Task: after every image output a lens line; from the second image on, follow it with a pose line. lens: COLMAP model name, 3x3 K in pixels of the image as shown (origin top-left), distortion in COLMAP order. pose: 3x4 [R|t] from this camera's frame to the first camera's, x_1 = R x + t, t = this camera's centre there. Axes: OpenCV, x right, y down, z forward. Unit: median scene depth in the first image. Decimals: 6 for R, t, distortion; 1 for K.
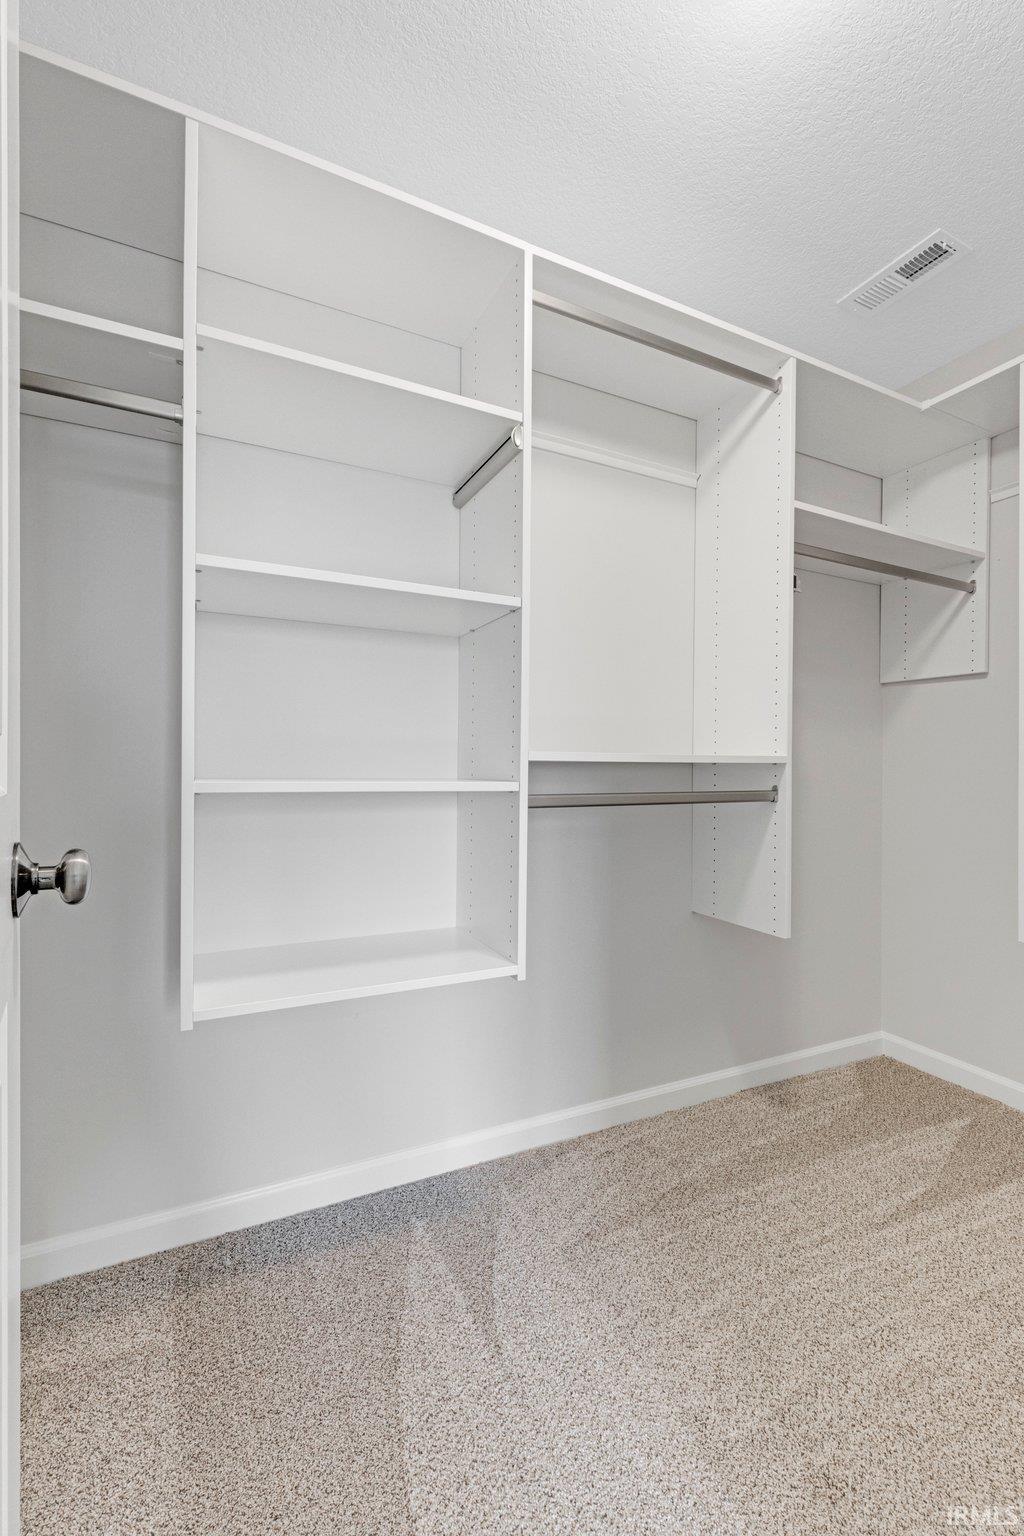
lens RADIAL K [[651.8, 0, 510.8], [0, 651.8, 772.4], [0, 0, 1]] dist [0.015213, -0.001497]
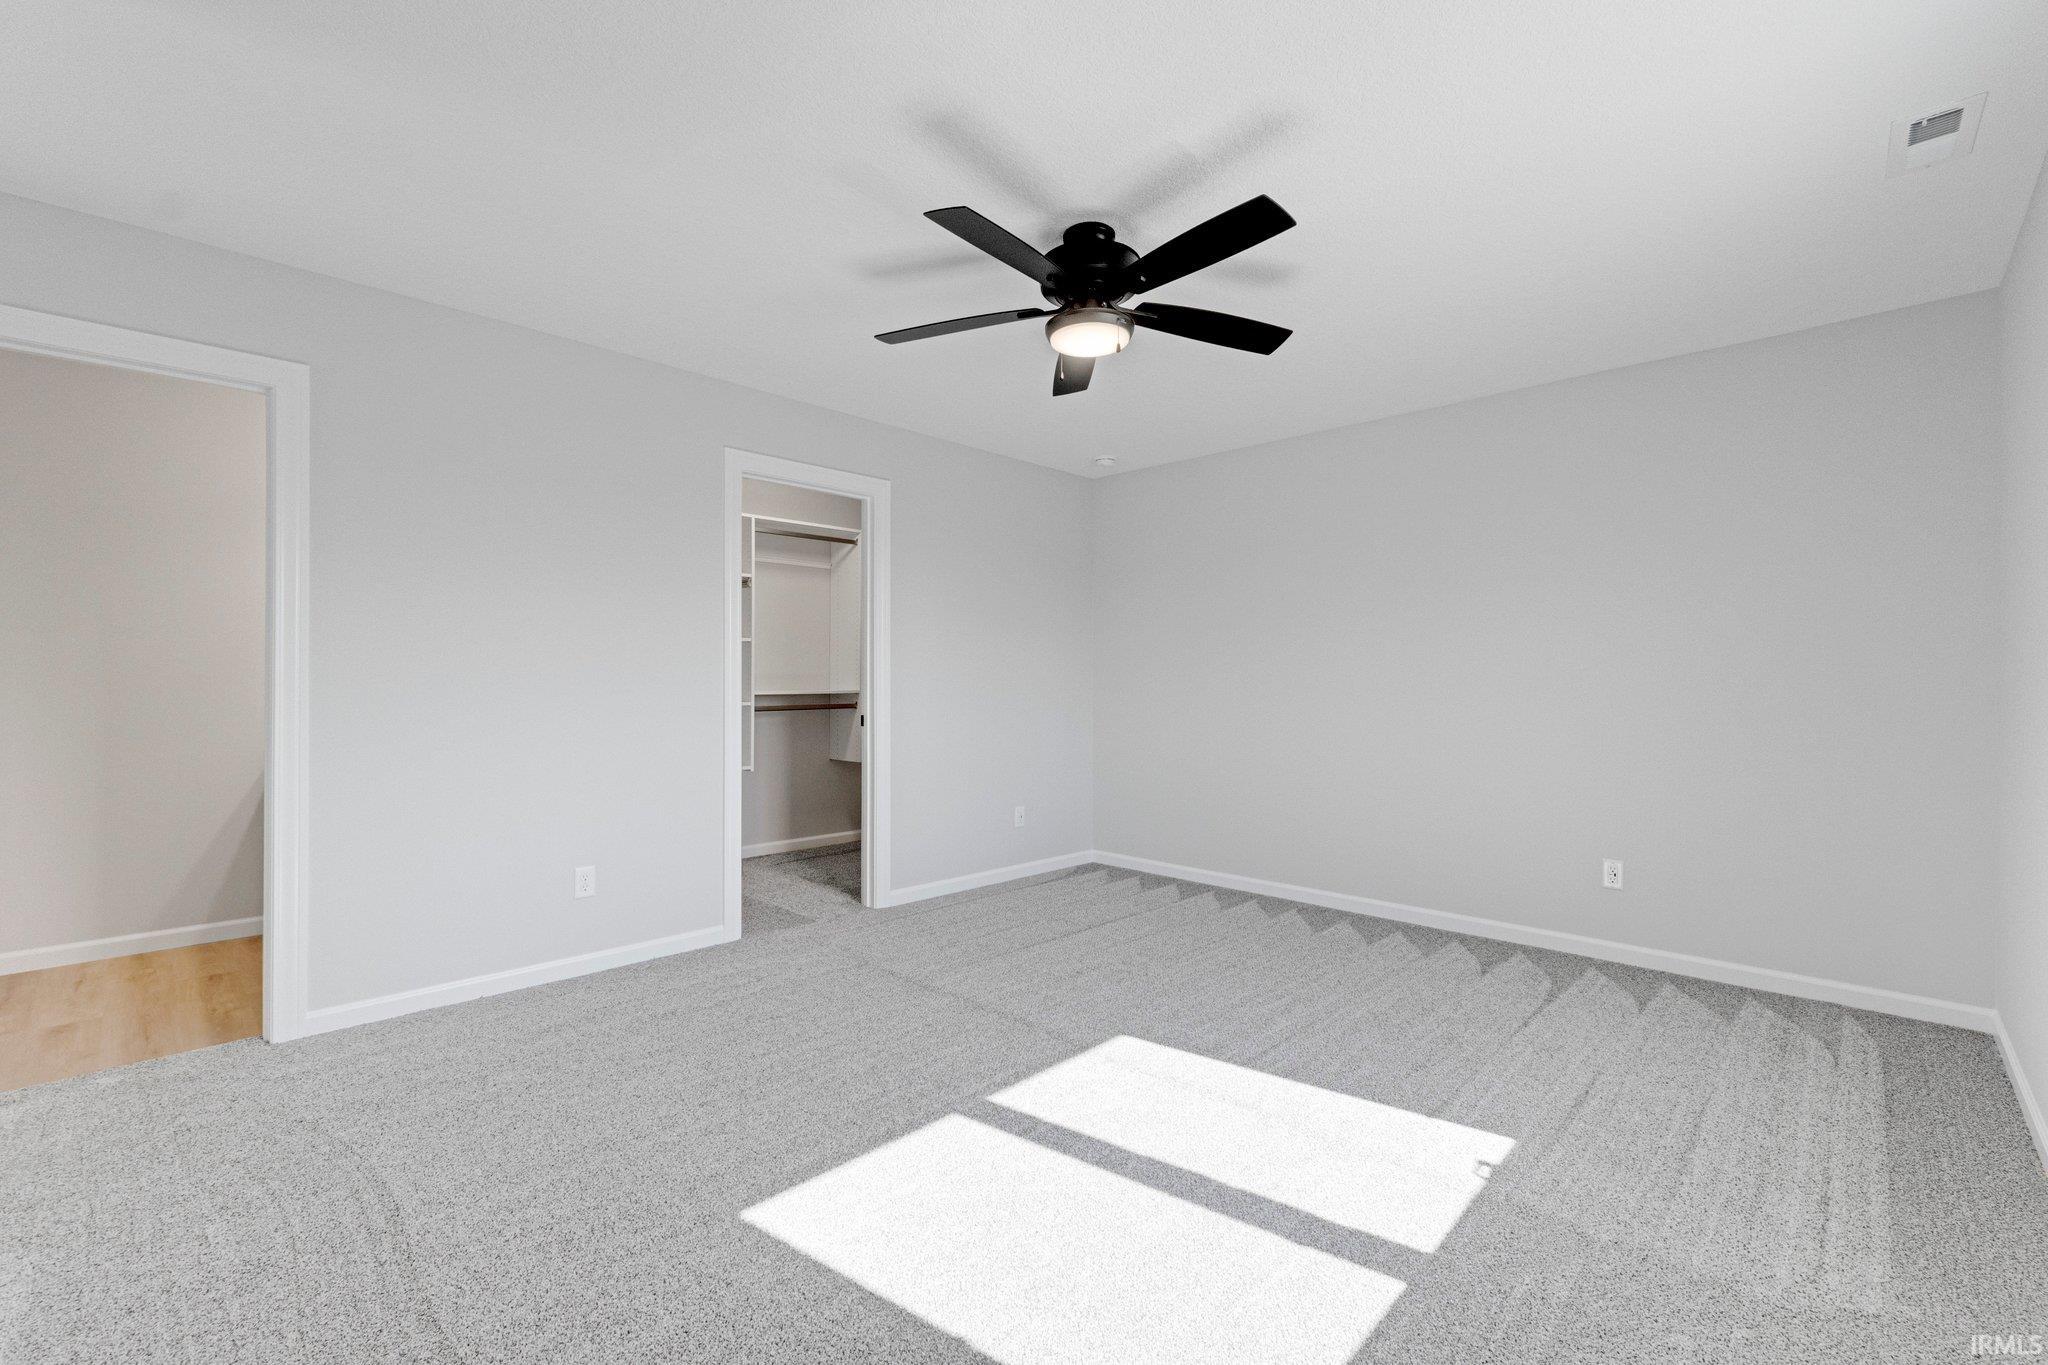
lens RADIAL K [[869.1, 0, 1021.4], [0, 869.1, 699.6], [0, 0, 1]] dist [0.015213, -0.001497]
pose [[0.944061, -0.006700, 0.329702, -0.102267], [-0.005887, 0.999292, 0.037165, -0.117630], [-0.329718, -0.037027, 0.943353, -2.423850]]
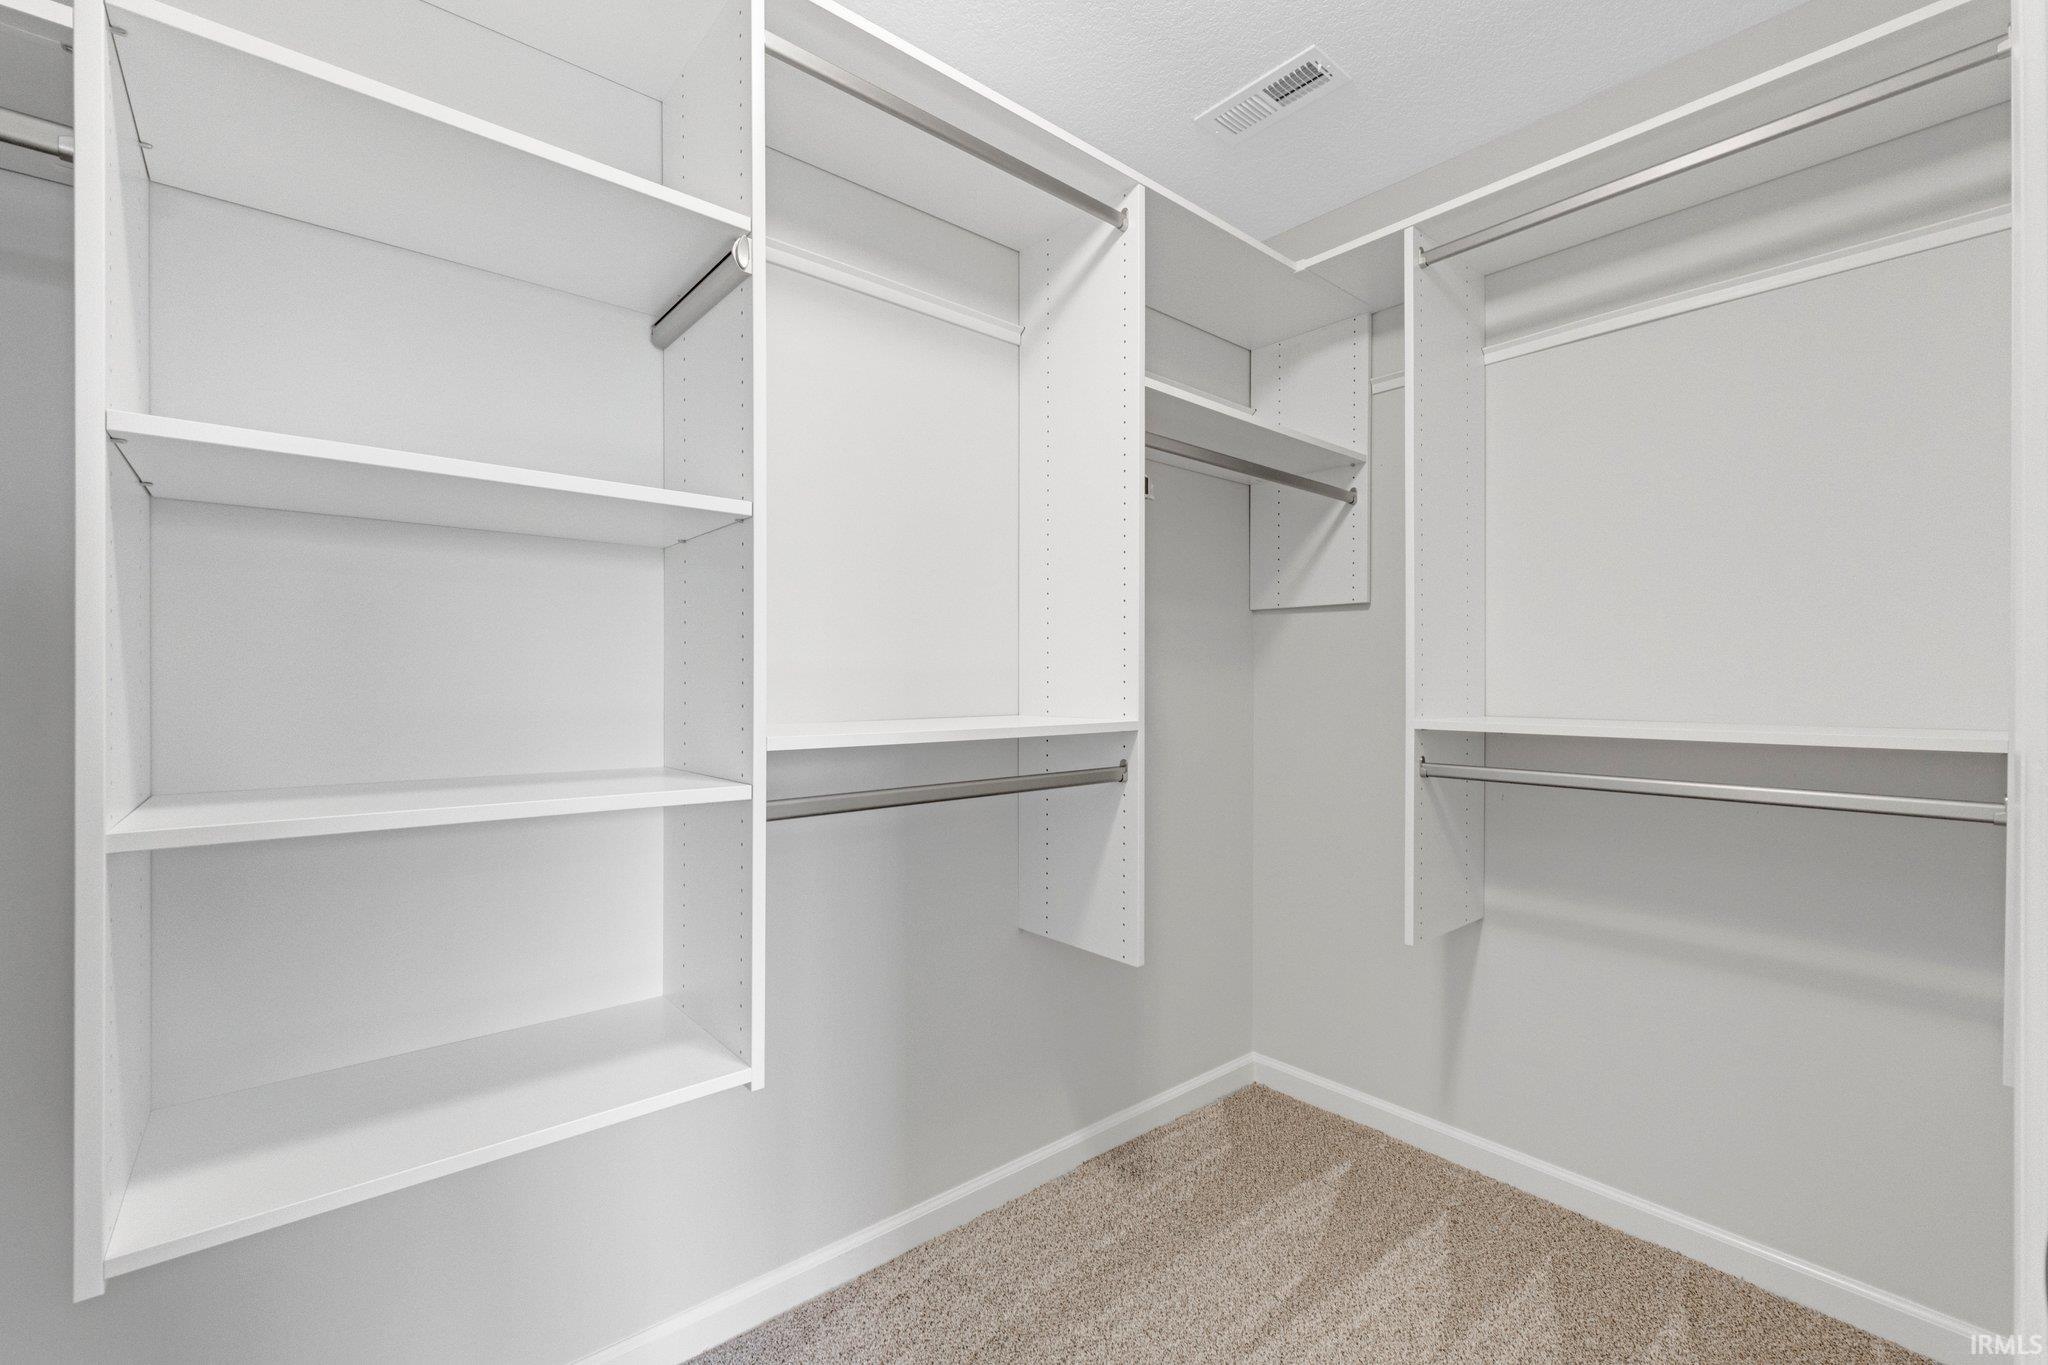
lens RADIAL K [[869.1, 0, 1015.4], [0, 869.1, 700.1], [0, 0, 1]] dist [0.015213, -0.001497]
pose [[0.970167, -0.011380, 0.242172, 0.048130], [0.007715, 0.999841, 0.016079, -0.068138], [-0.242316, -0.013731, 0.970100, 0.072714]]
